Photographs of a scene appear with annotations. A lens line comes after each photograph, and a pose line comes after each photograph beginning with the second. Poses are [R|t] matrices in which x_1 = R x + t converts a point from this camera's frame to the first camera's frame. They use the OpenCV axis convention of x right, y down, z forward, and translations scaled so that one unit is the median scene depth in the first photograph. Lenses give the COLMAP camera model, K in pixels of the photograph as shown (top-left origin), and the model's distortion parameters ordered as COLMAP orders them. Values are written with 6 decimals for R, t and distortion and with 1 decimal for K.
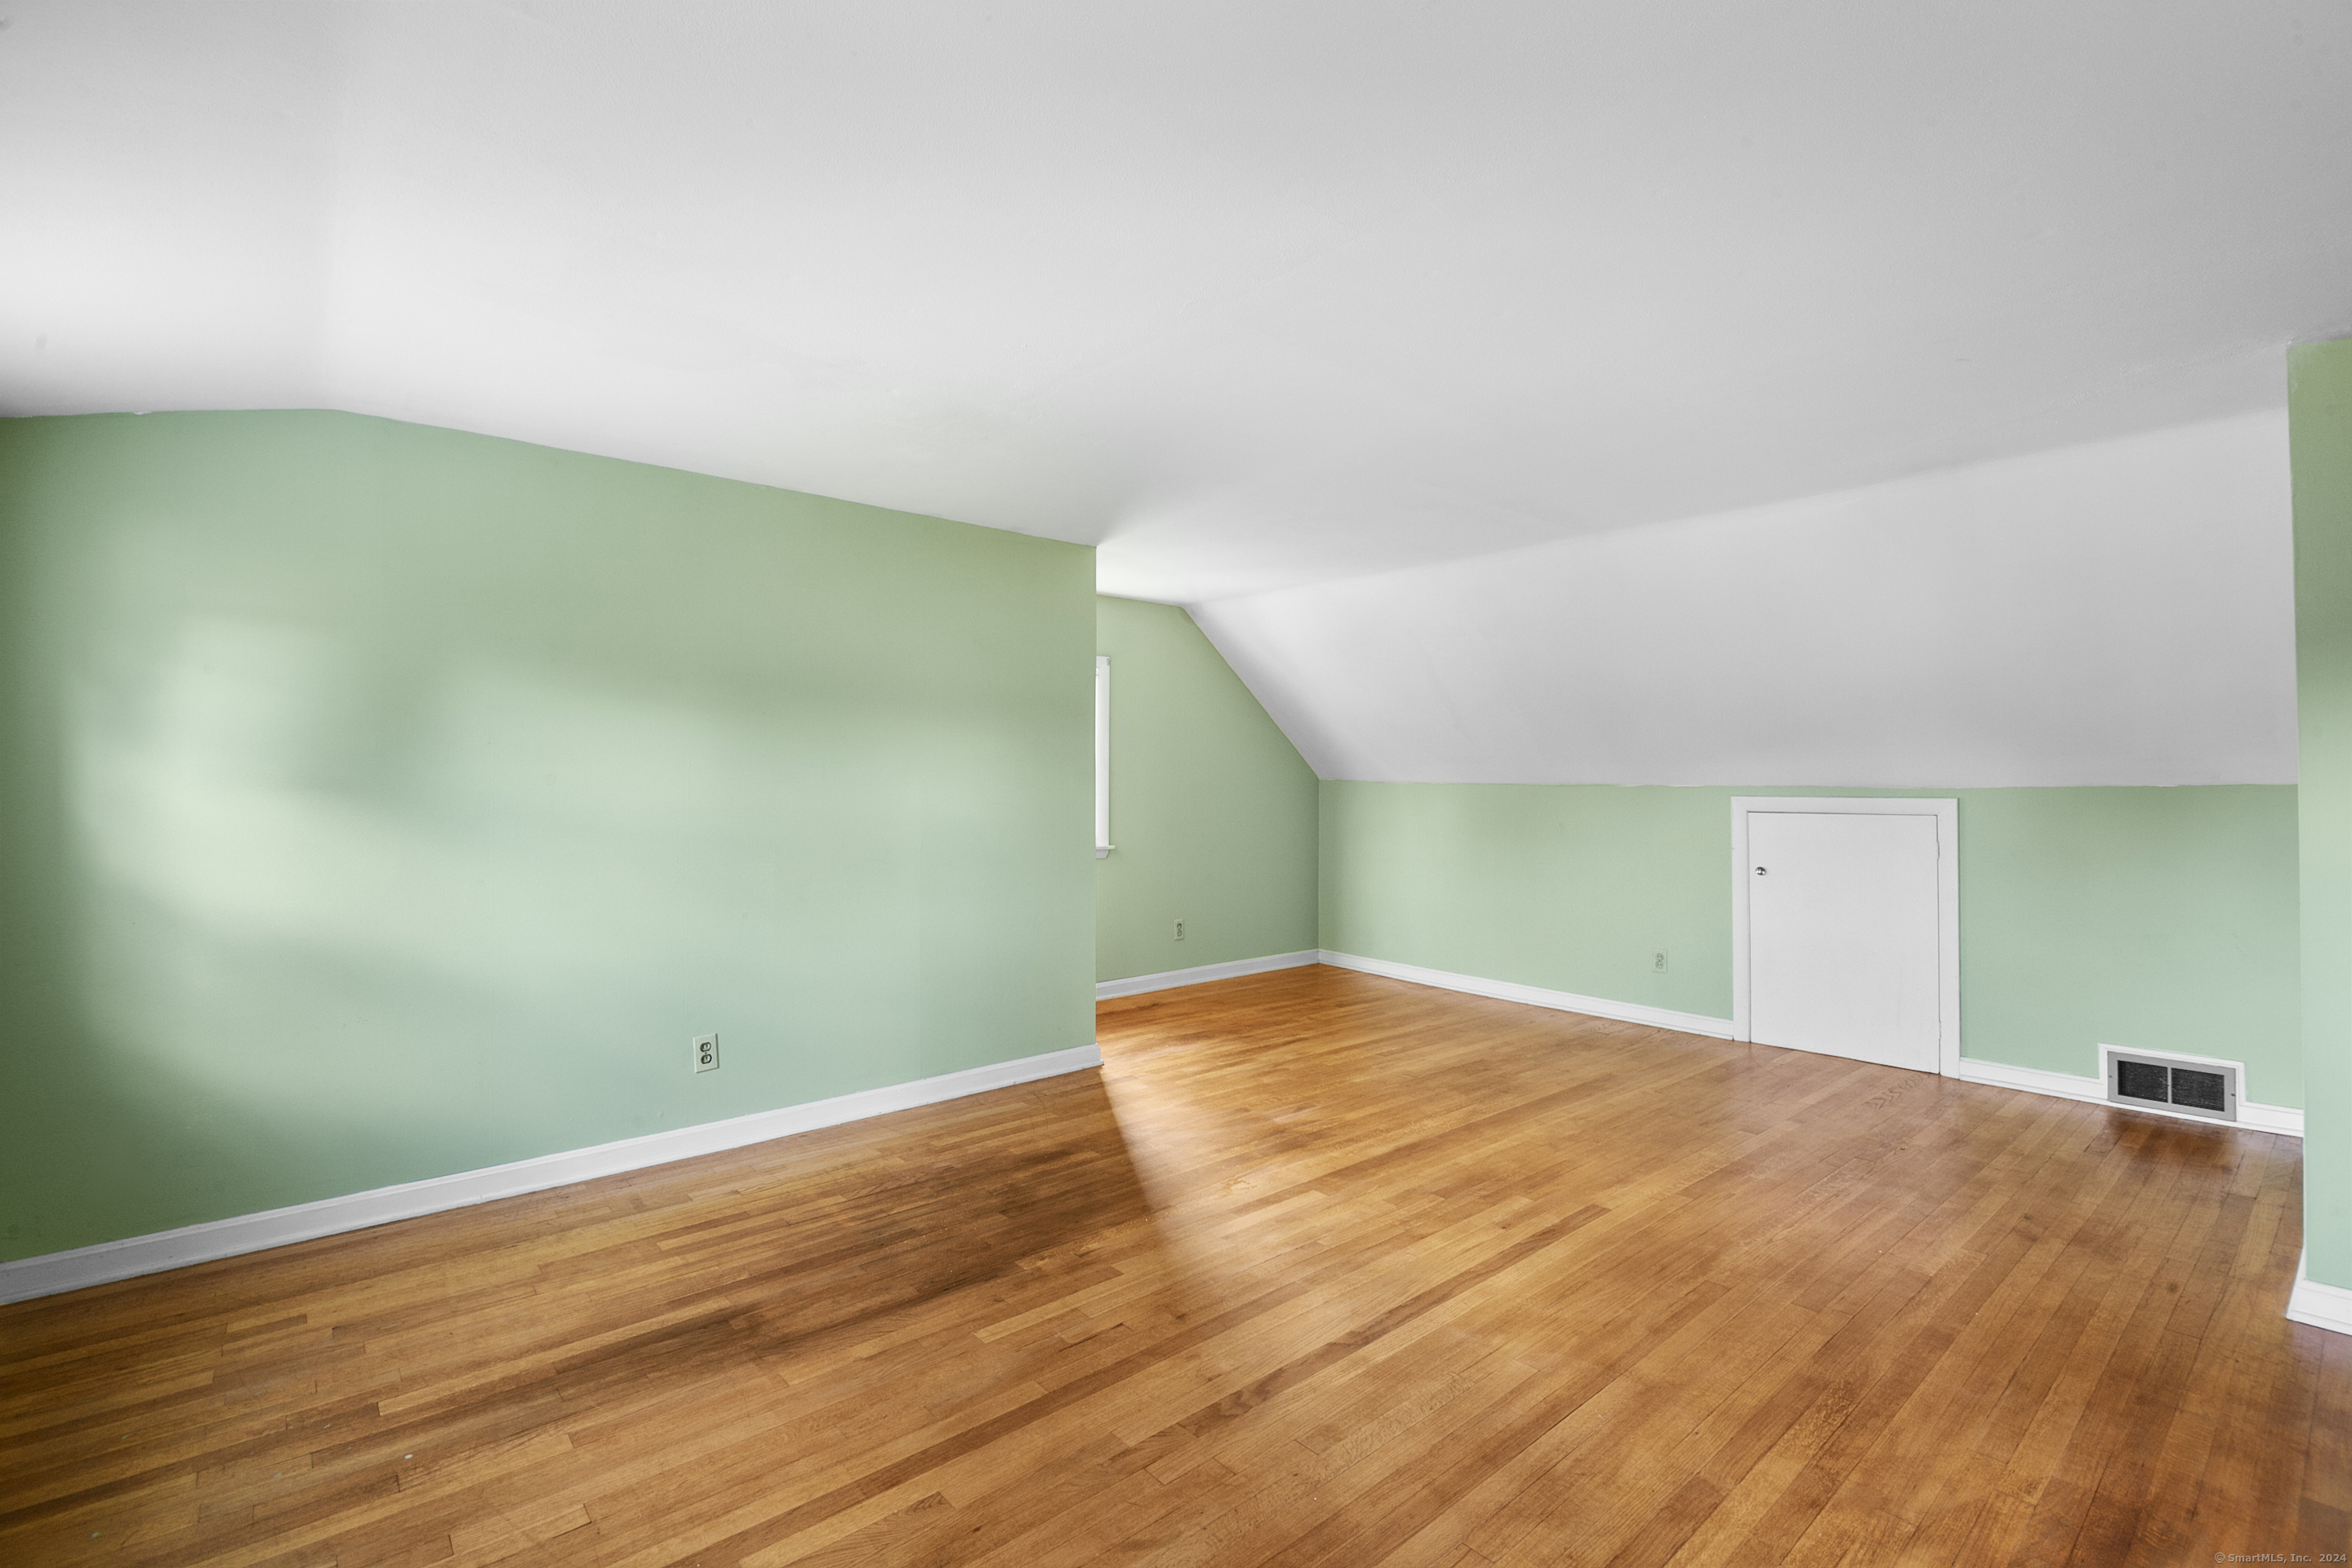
lens RADIAL K [[1053.6, 0, 1226.6], [0, 1053.6, 780.5], [0, 0, 1]] dist [-0.021093, 0.000111]
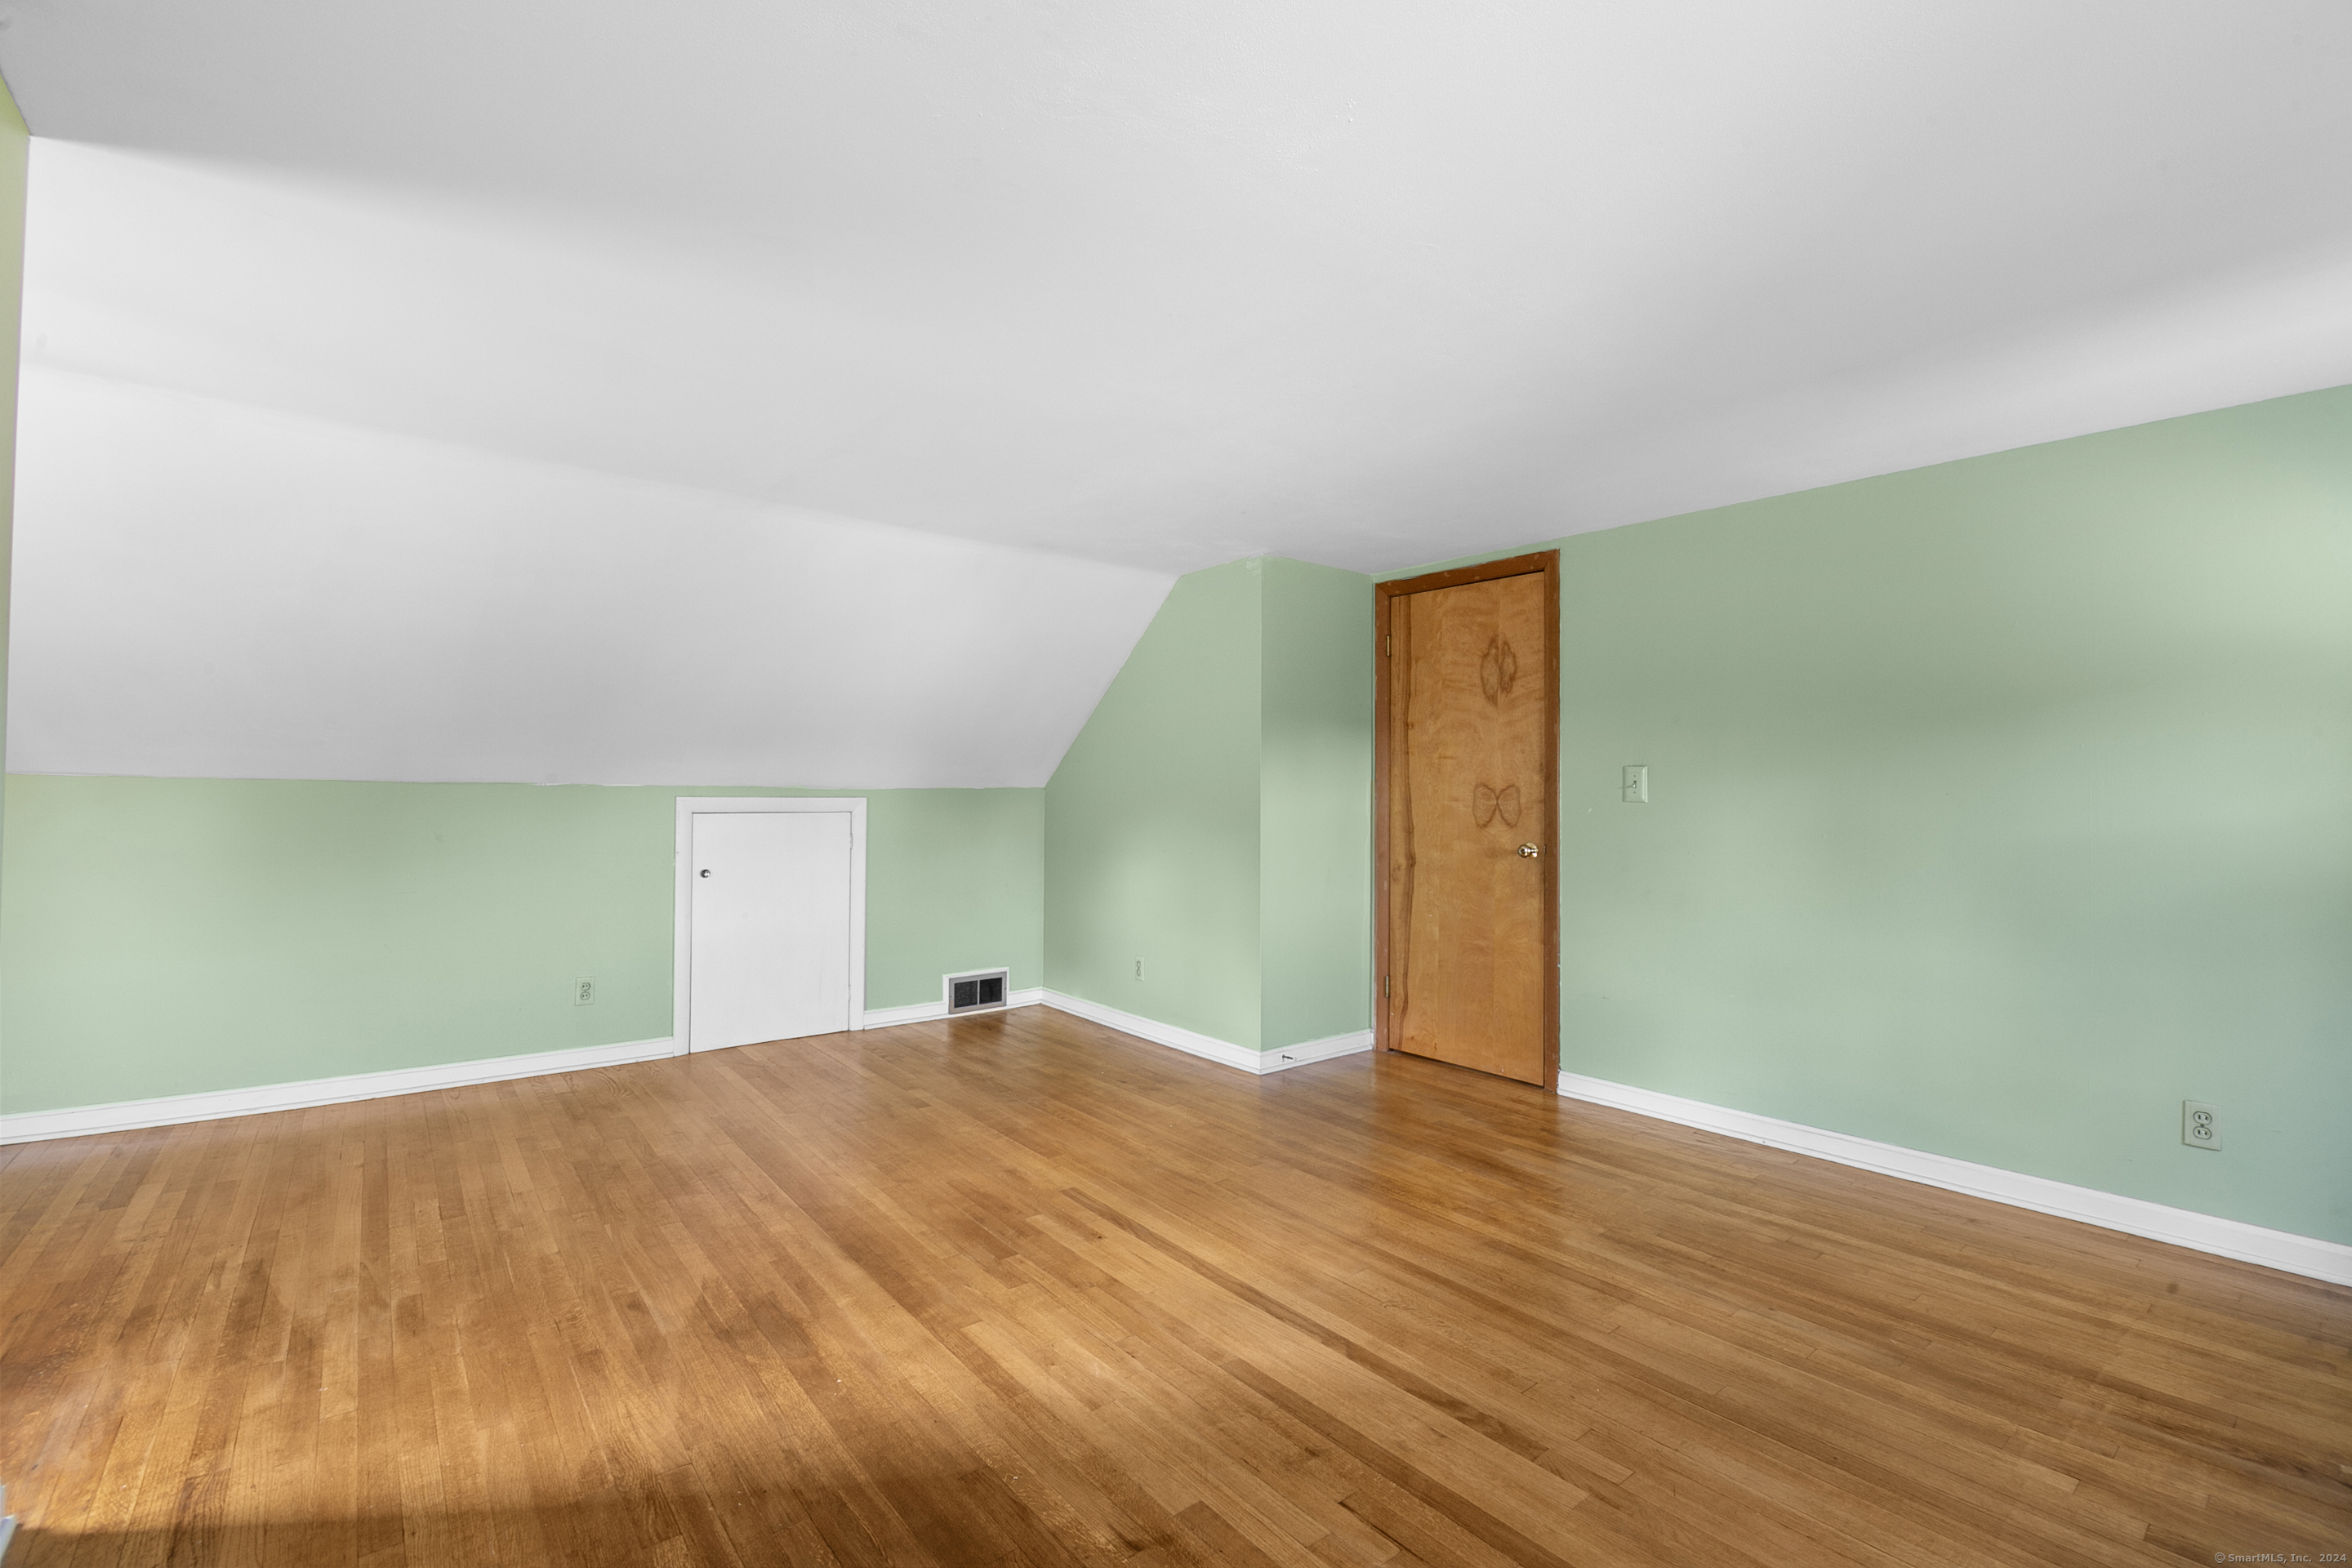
lens RADIAL K [[1006.4, 0, 1168.4], [0, 1006.4, 770.6], [0, 0, 1]] dist [-0.001161, -0.005808]
pose [[0.064735, 0.018912, 0.997723, -0.602461], [-0.013280, 0.999748, -0.018089, 0.002948], [-0.997814, -0.012078, 0.064970, 0.774113]]
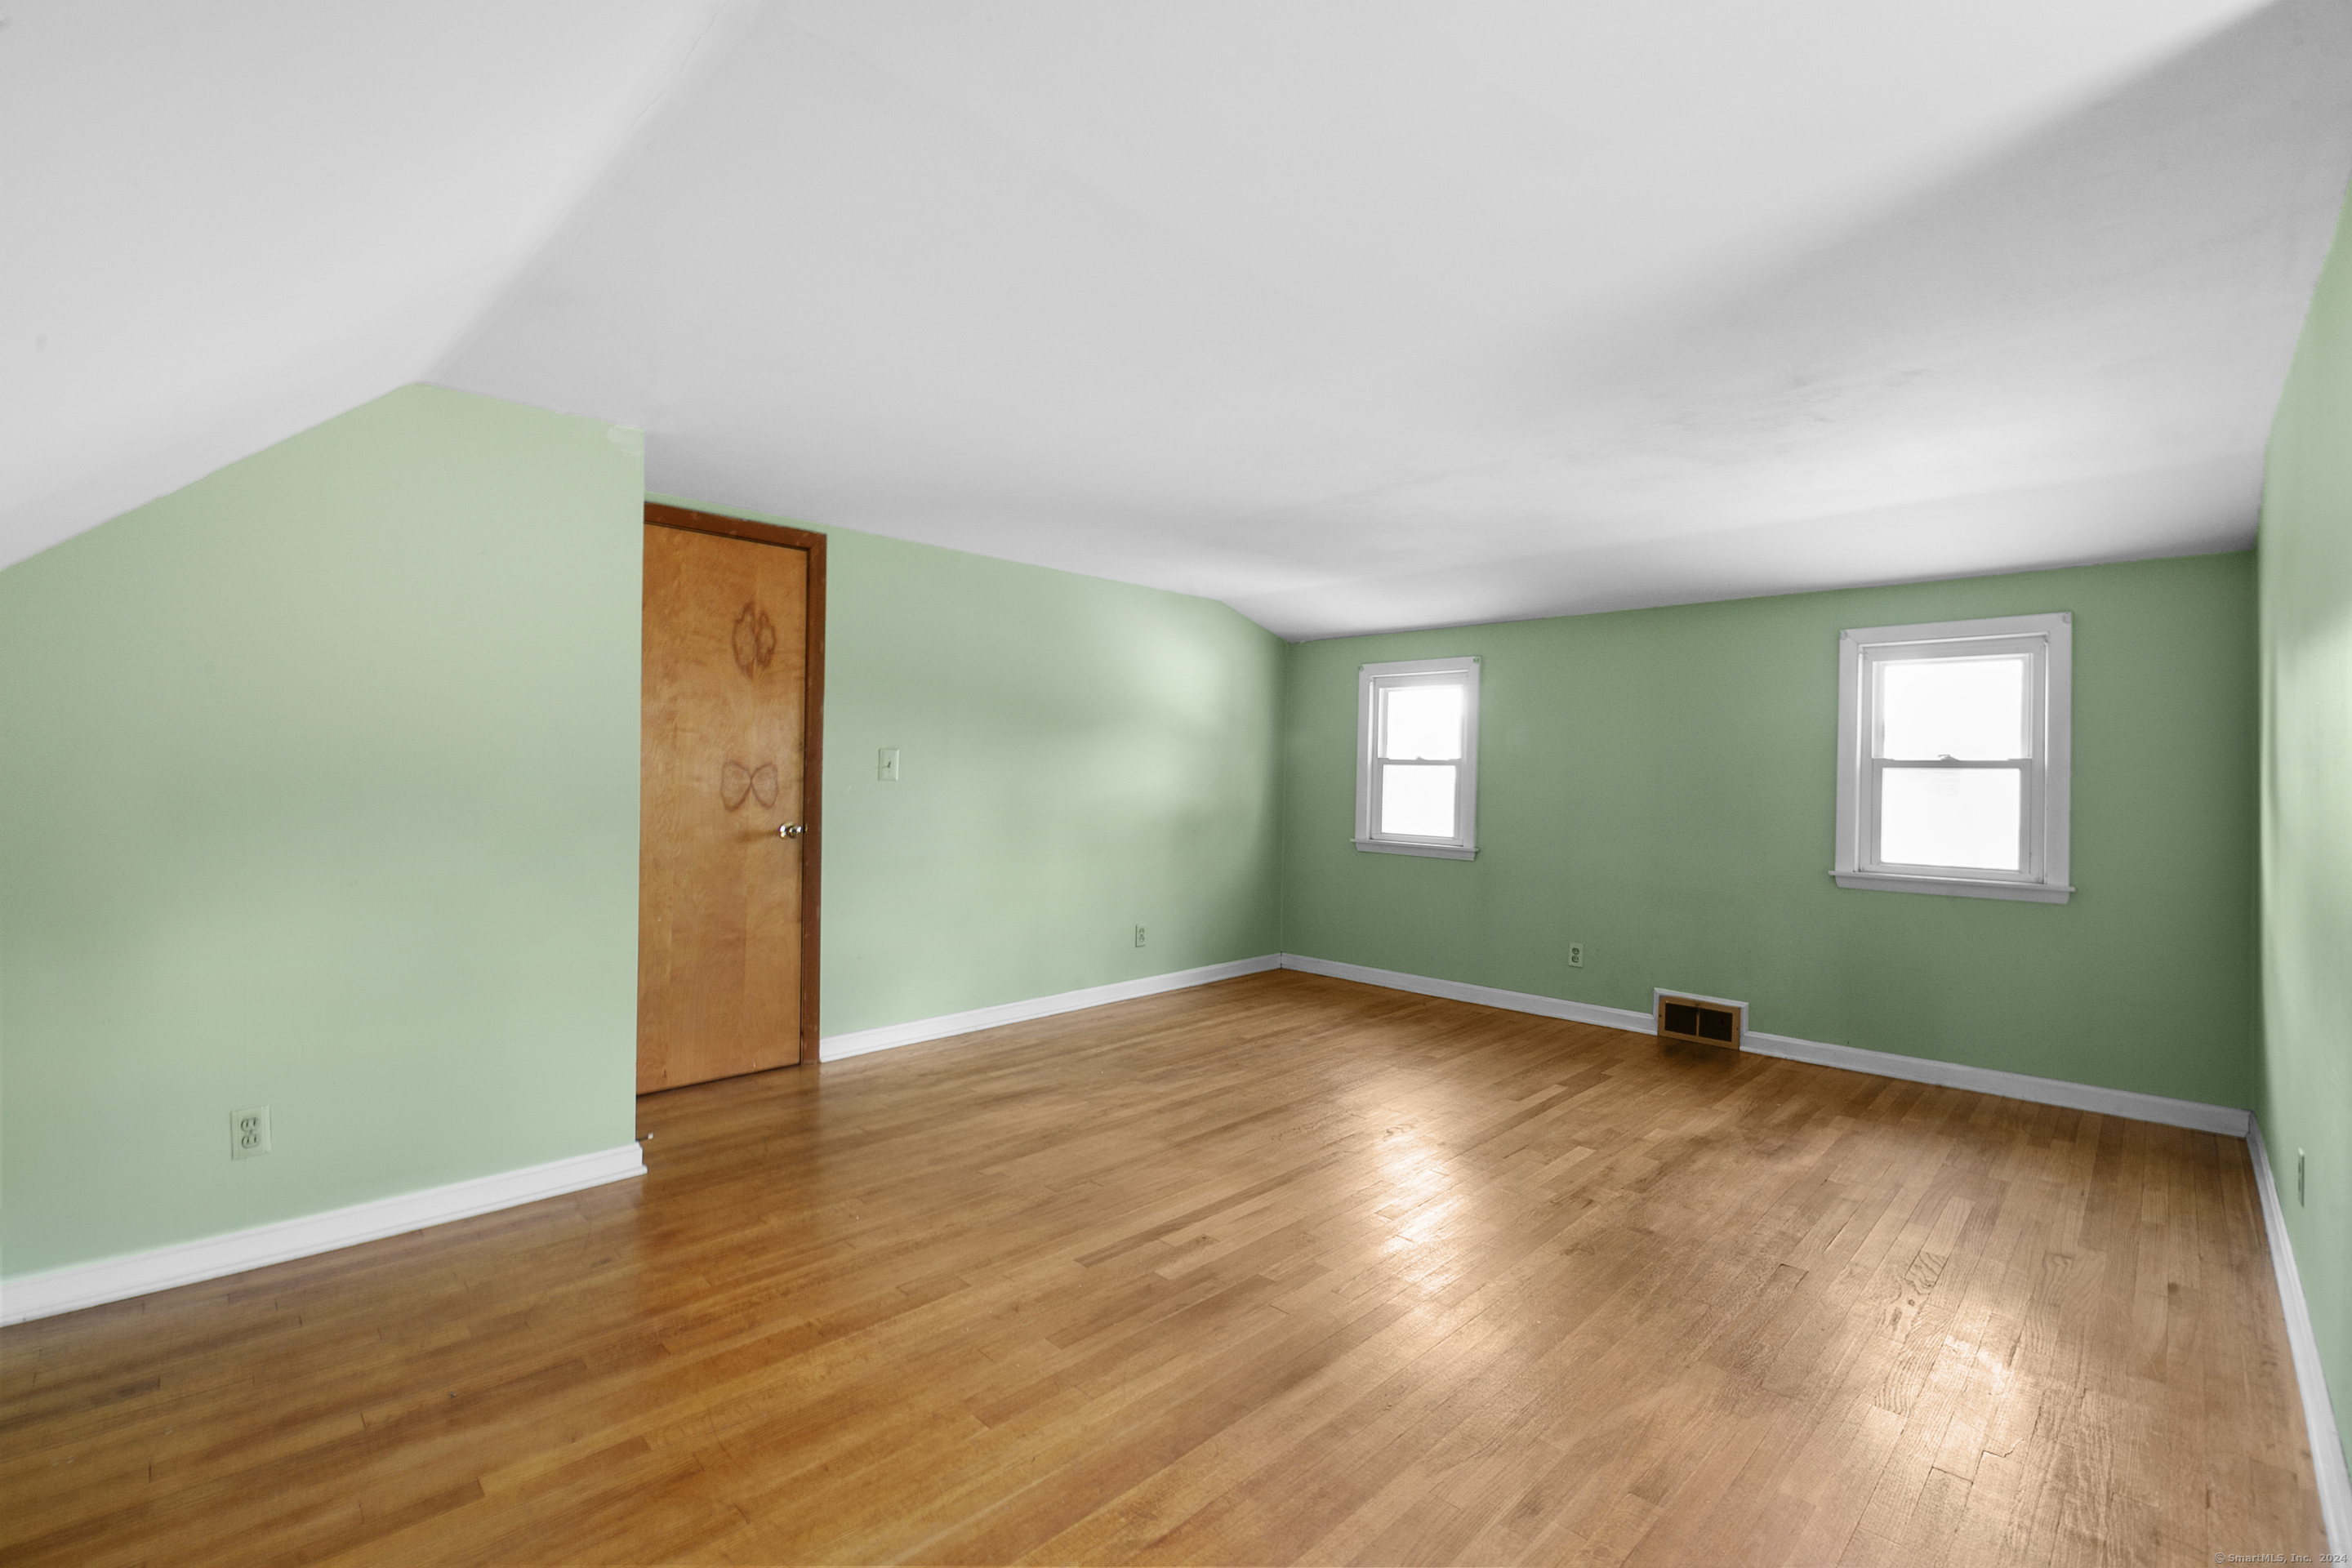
lens RADIAL K [[1006.4, 0, 1168.4], [0, 1006.4, 770.6], [0, 0, 1]] dist [-0.001161, -0.005808]
pose [[-0.999681, -0.015797, -0.019703, 0.285164], [-0.015611, 0.999832, -0.009568, 0.005099], [0.019851, -0.009257, -0.999760, 1.699300]]
